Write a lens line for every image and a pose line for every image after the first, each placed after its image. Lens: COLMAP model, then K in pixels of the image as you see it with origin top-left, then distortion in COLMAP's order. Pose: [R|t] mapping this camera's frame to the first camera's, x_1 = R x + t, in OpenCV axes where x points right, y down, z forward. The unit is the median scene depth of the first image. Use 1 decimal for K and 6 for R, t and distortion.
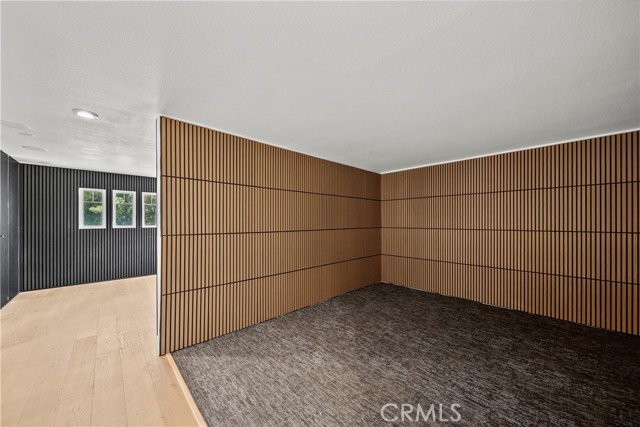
lens RADIAL K [[226.4, 0, 322.5], [0, 226.4, 221.6], [0, 0, 1]] dist [-0.001705, -0.000742]
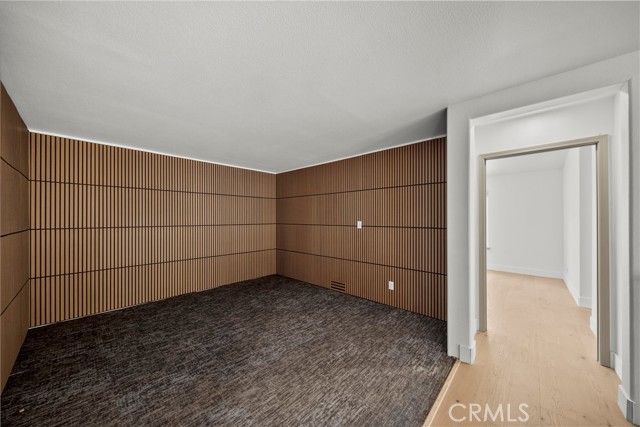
lens RADIAL K [[226.4, 0, 321.8], [0, 226.4, 219.1], [0, 0, 1]] dist [-0.001705, -0.000742]
pose [[-0.064048, -0.003699, 0.997940, -0.482989], [0.000753, 0.999993, 0.003755, -0.001195], [-0.997947, 0.000992, -0.064045, 0.493736]]
